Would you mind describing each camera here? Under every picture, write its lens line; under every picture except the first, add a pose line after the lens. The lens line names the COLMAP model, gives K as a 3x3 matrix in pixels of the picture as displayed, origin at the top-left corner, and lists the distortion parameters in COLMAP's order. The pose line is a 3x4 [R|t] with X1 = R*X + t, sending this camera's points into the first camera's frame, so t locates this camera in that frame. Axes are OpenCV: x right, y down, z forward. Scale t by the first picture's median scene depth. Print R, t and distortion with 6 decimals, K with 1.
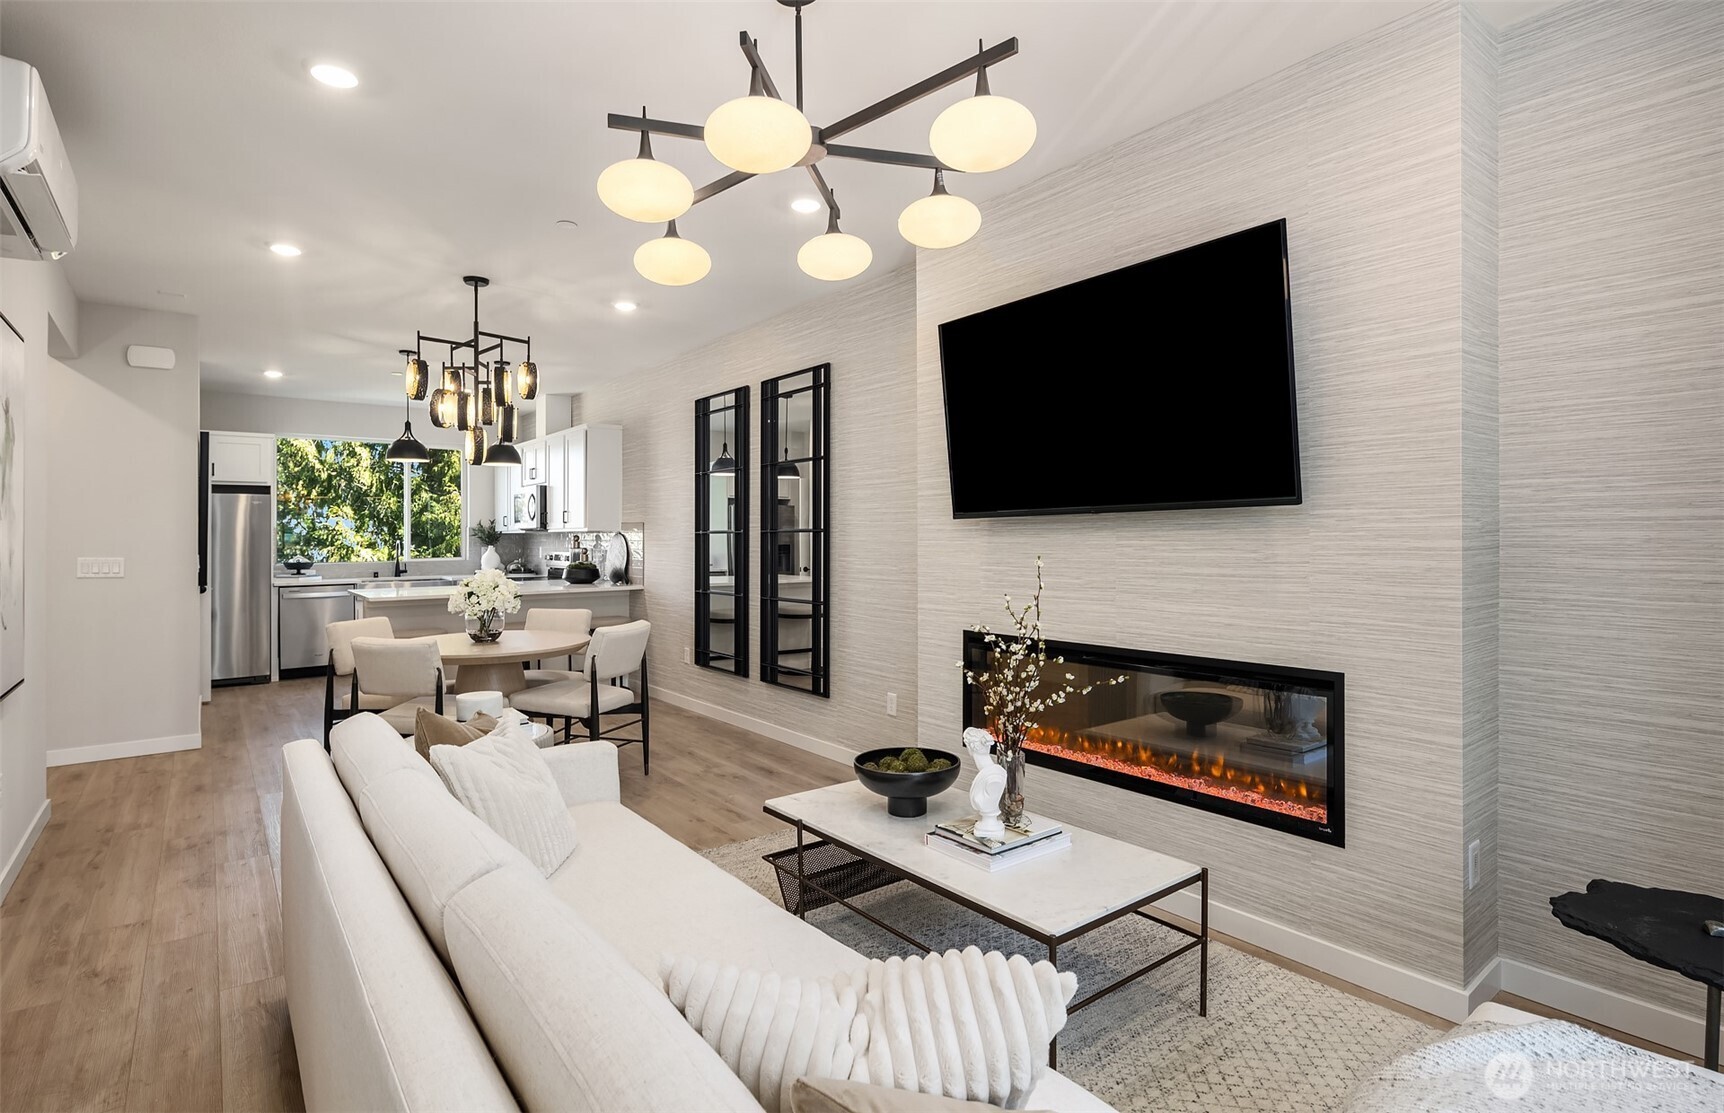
lens RADIAL K [[839.5, 0, 868.3], [0, 839.5, 538.8], [0, 0, 1]] dist [0.006503, -0.001802]
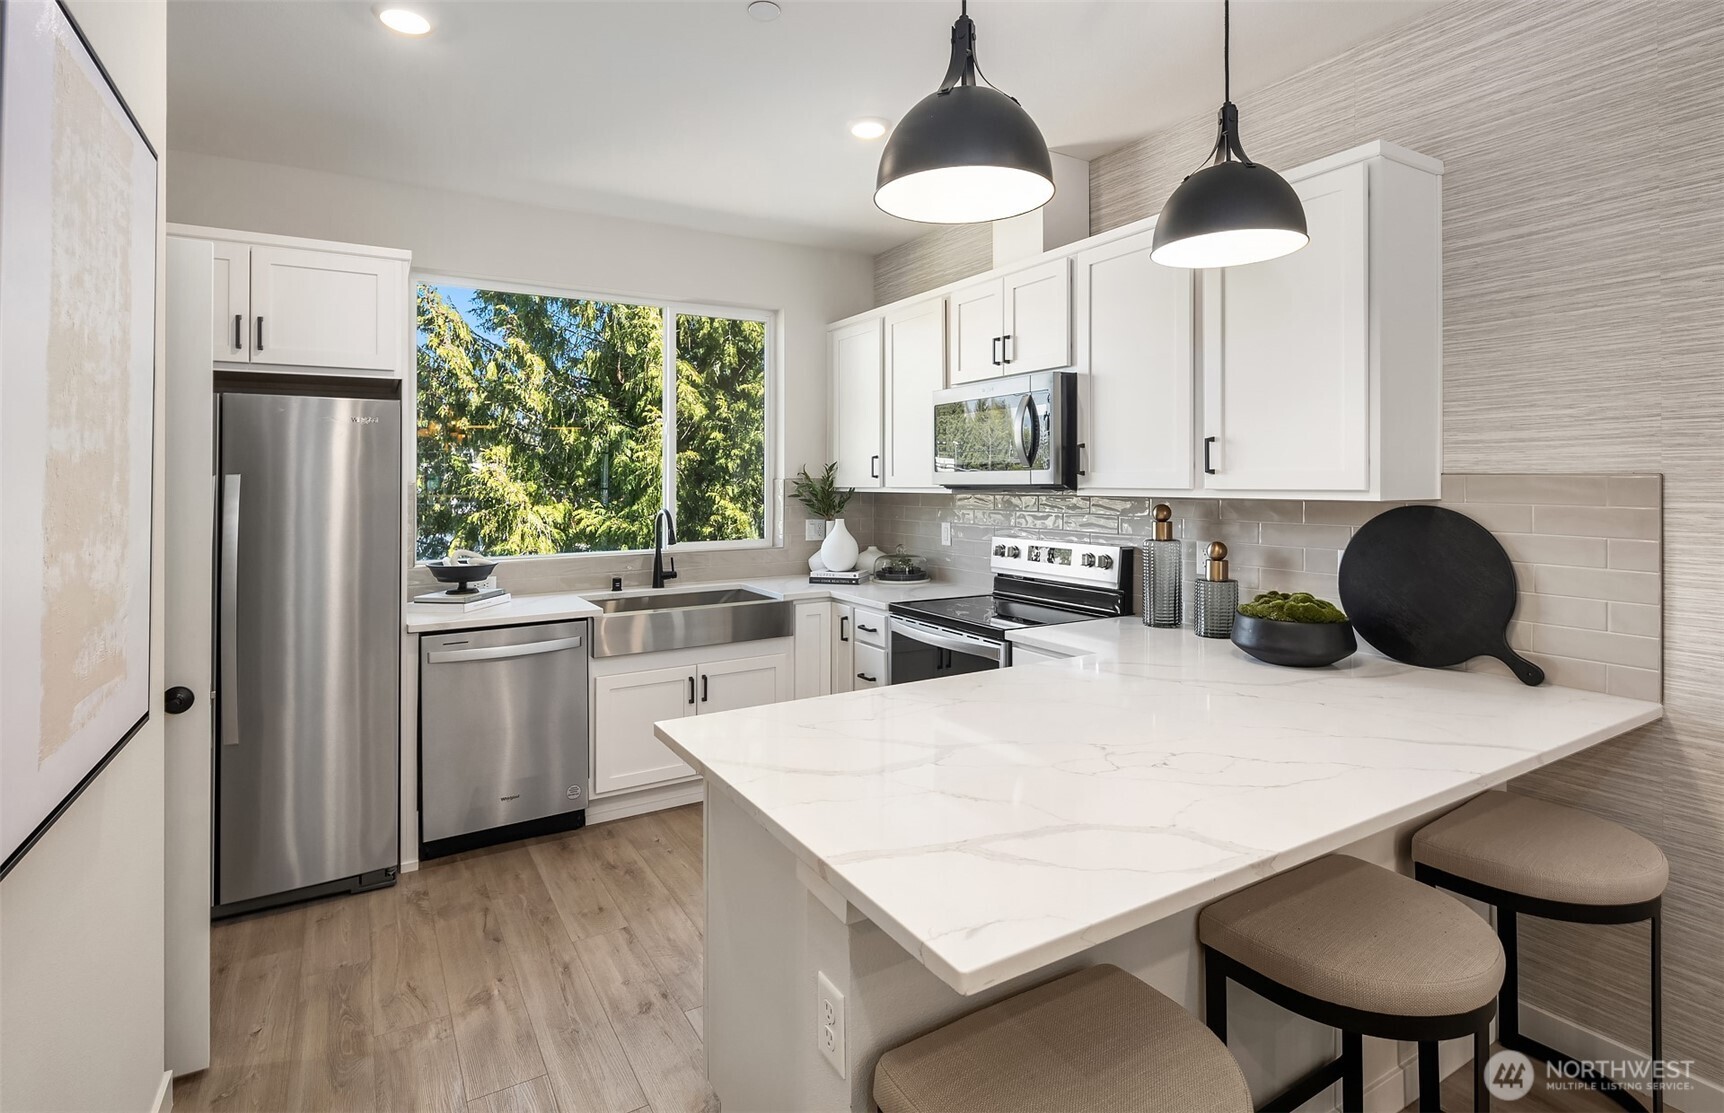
lens RADIAL K [[839.5, 0, 860.0], [0, 839.5, 481.6], [0, 0, 1]] dist [0.006503, -0.001802]
pose [[0.992177, 0.002867, -0.124808, -0.453070], [-0.002927, 0.999996, -0.000298, -0.014618], [0.124806, 0.000661, 0.992181, 0.644024]]
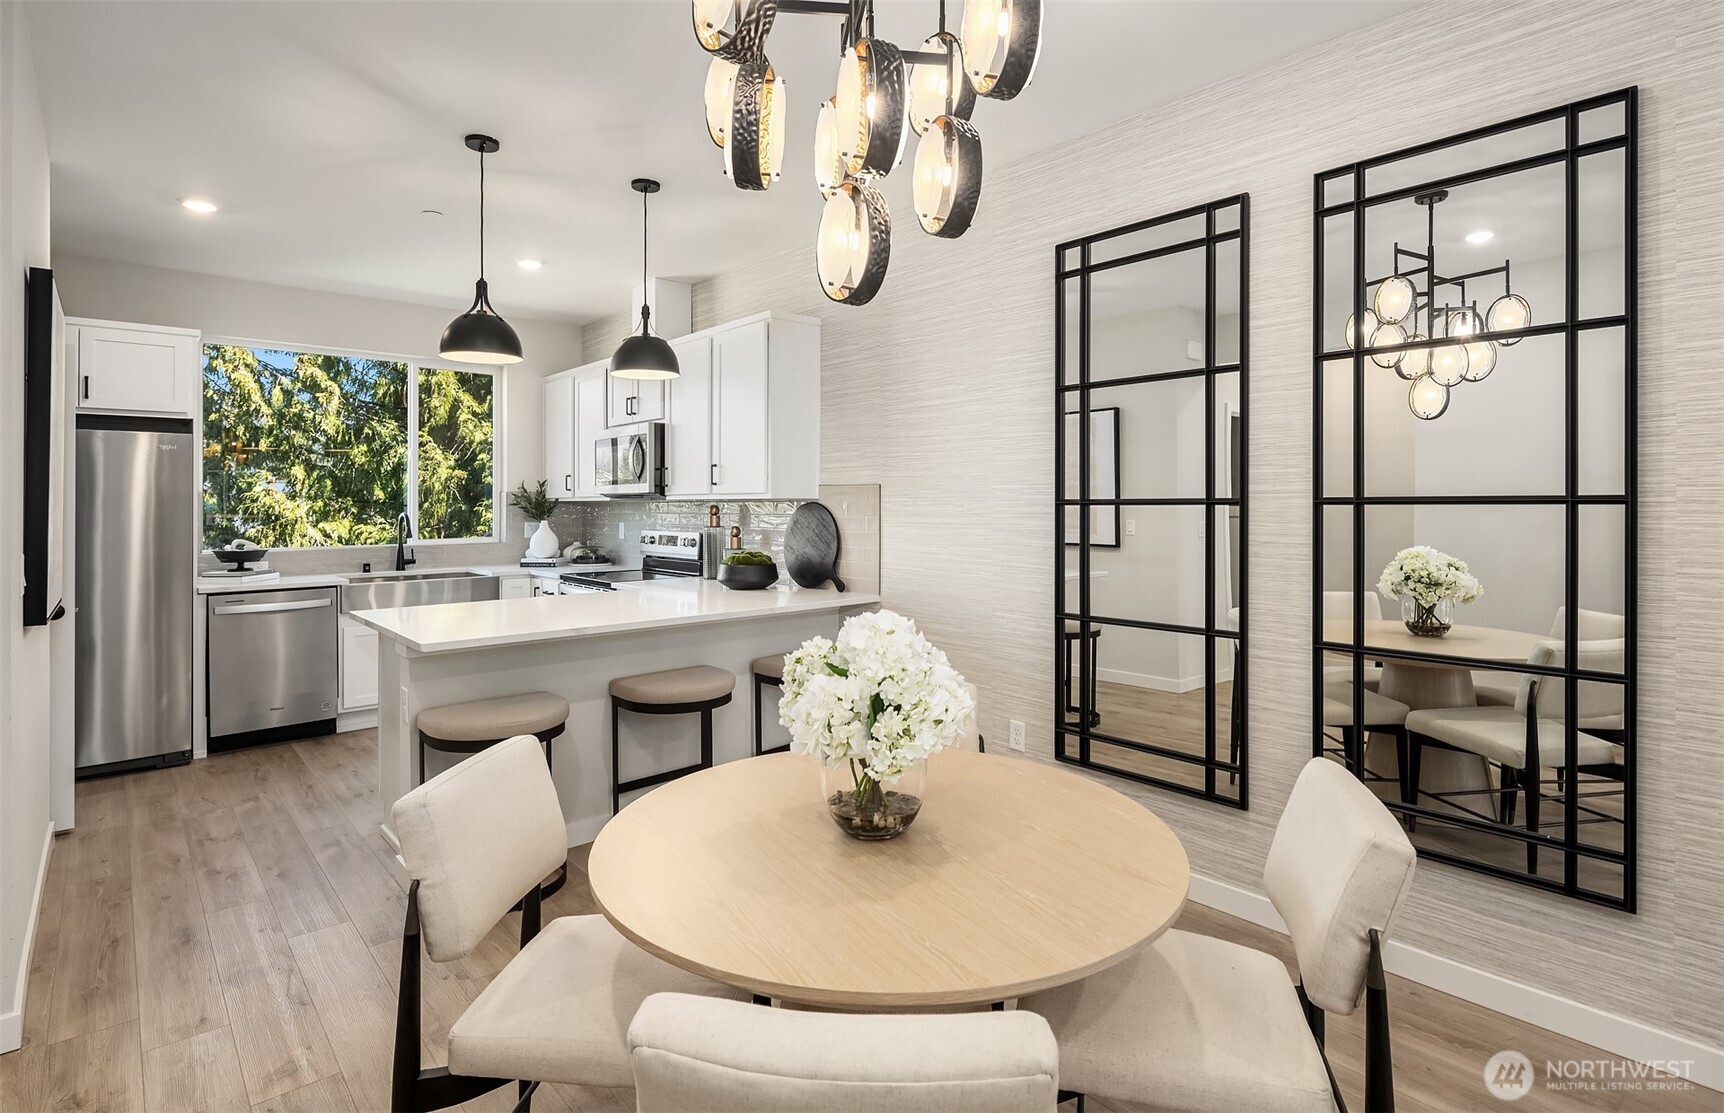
lens RADIAL K [[839.5, 0, 843.5], [0, 839.5, 505.2], [0, 0, 1]] dist [0.006503, -0.001802]
pose [[0.998868, 0.002265, 0.047505, -0.298291], [-0.002244, 0.999997, -0.000504, -0.004524], [-0.047506, 0.000397, 0.998871, 0.410964]]
